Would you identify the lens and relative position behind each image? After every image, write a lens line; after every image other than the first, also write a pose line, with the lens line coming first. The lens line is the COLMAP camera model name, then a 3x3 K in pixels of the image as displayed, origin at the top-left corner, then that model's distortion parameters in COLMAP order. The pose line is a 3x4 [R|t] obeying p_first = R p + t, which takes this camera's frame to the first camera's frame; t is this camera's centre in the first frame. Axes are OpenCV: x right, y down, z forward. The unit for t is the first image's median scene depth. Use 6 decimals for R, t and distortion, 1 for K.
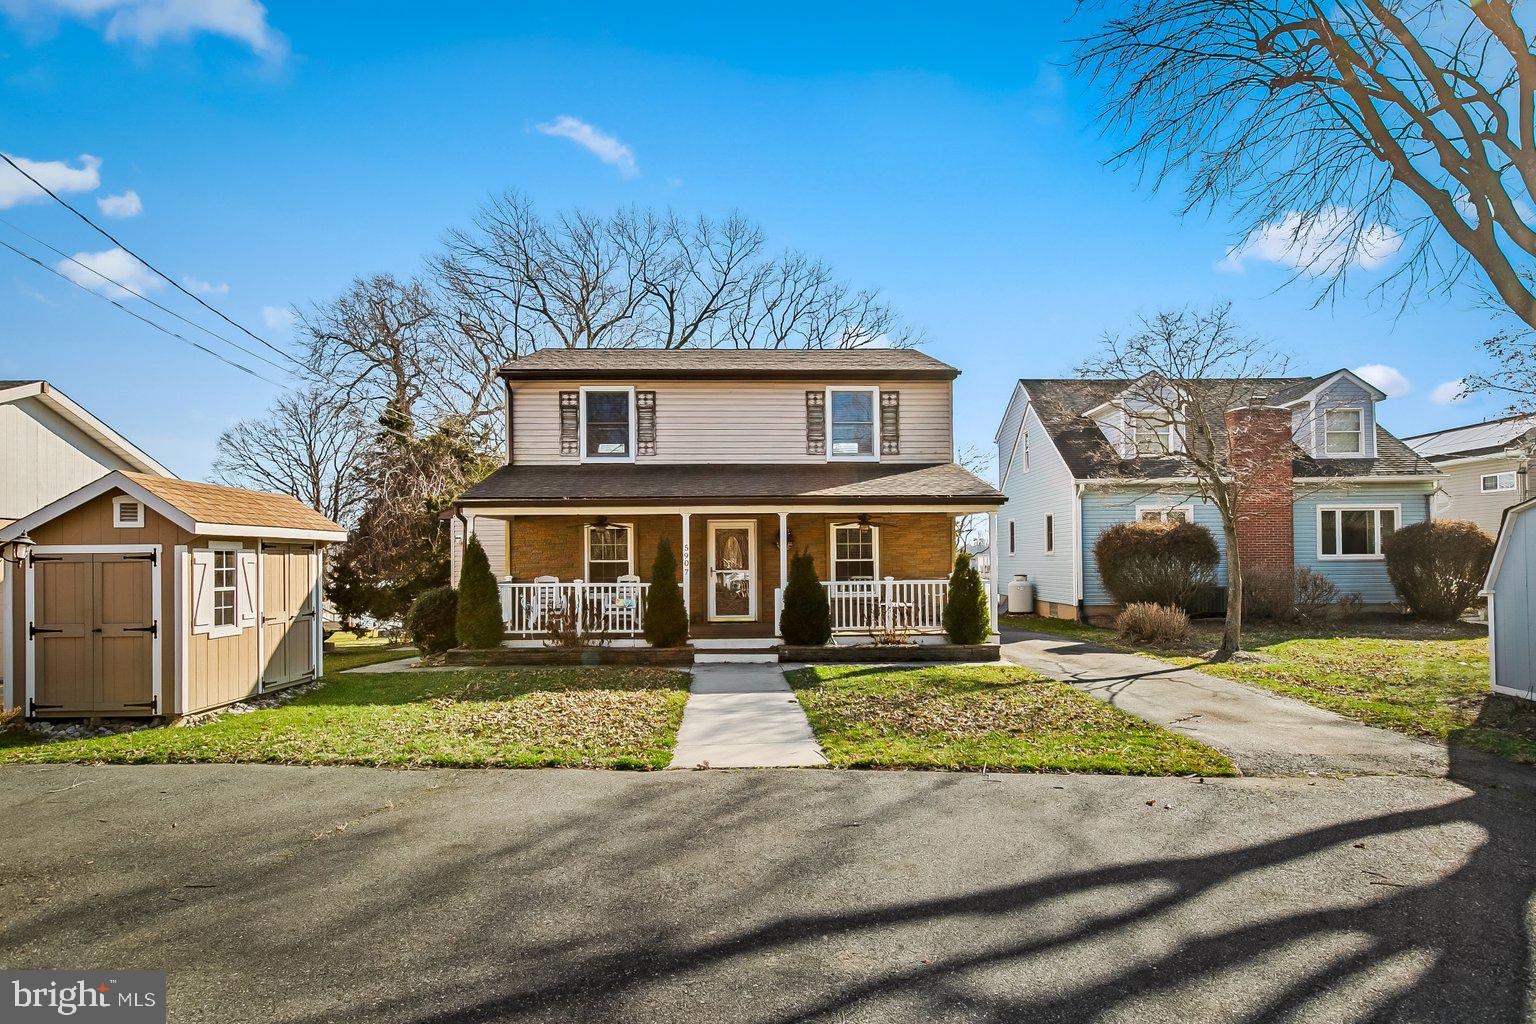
lens RADIAL K [[716.7, 0, 767.0], [0, 716.7, 523.4], [0, 0, 1]] dist [0.003414, -0.002361]
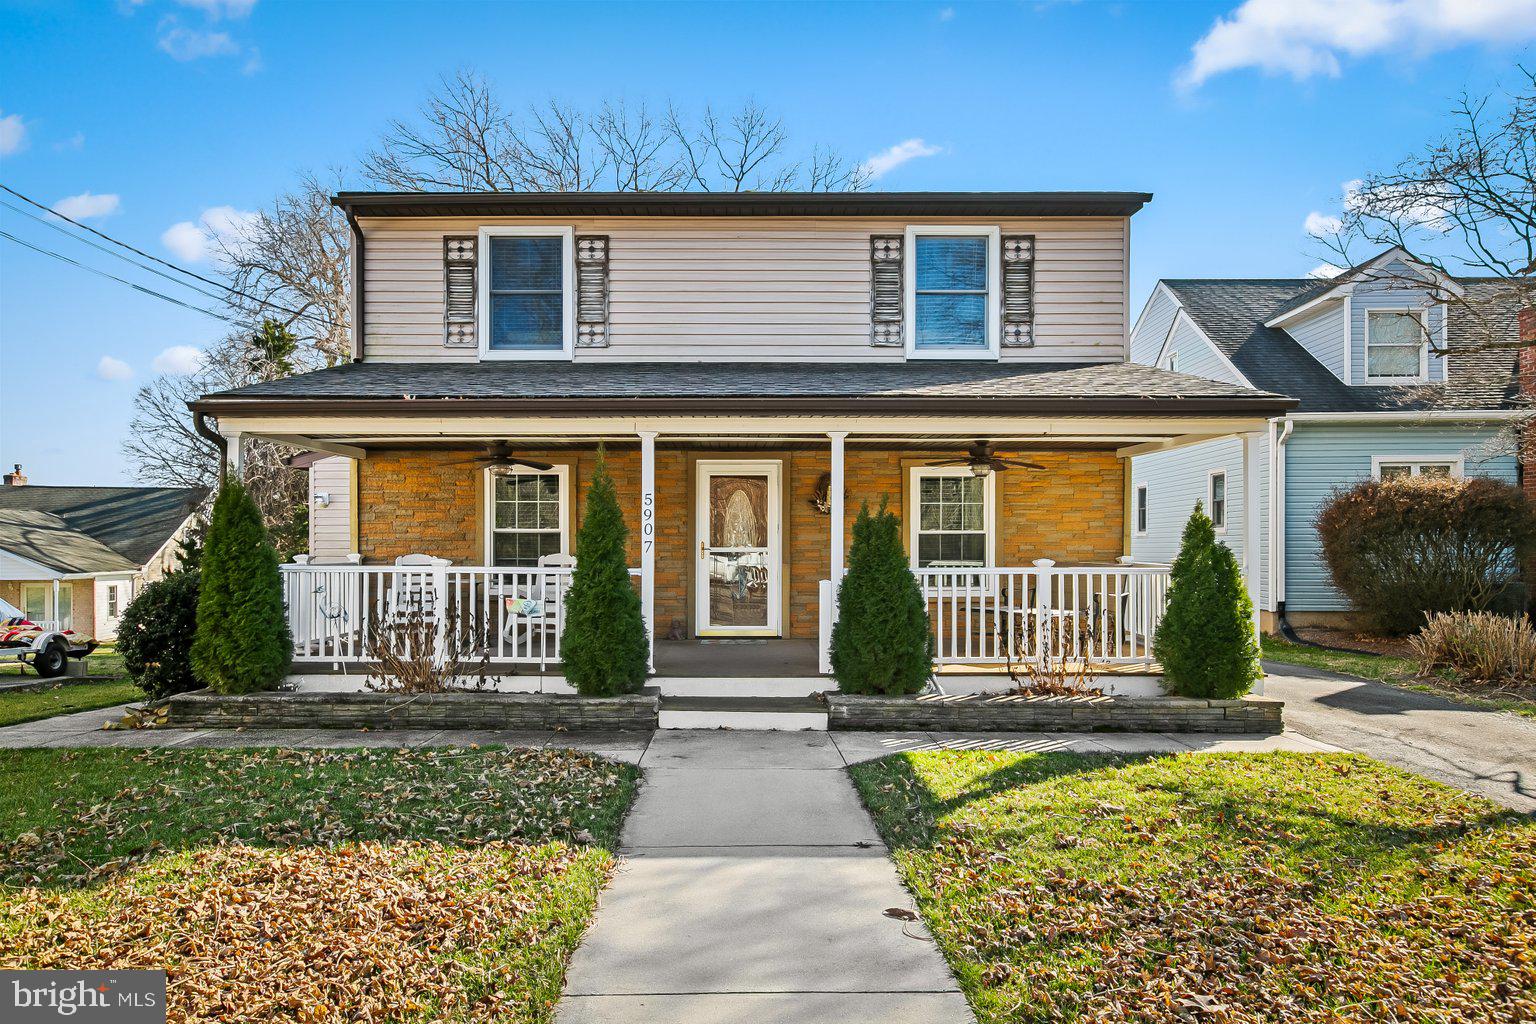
lens RADIAL K [[716.7, 0, 772.5], [0, 716.7, 509.4], [0, 0, 1]] dist [0.003414, -0.002361]
pose [[0.999886, 0.009162, -0.011972, -0.015131], [-0.009232, 0.999941, -0.005738, 0.038163], [0.011919, 0.005848, 0.999912, 0.428247]]
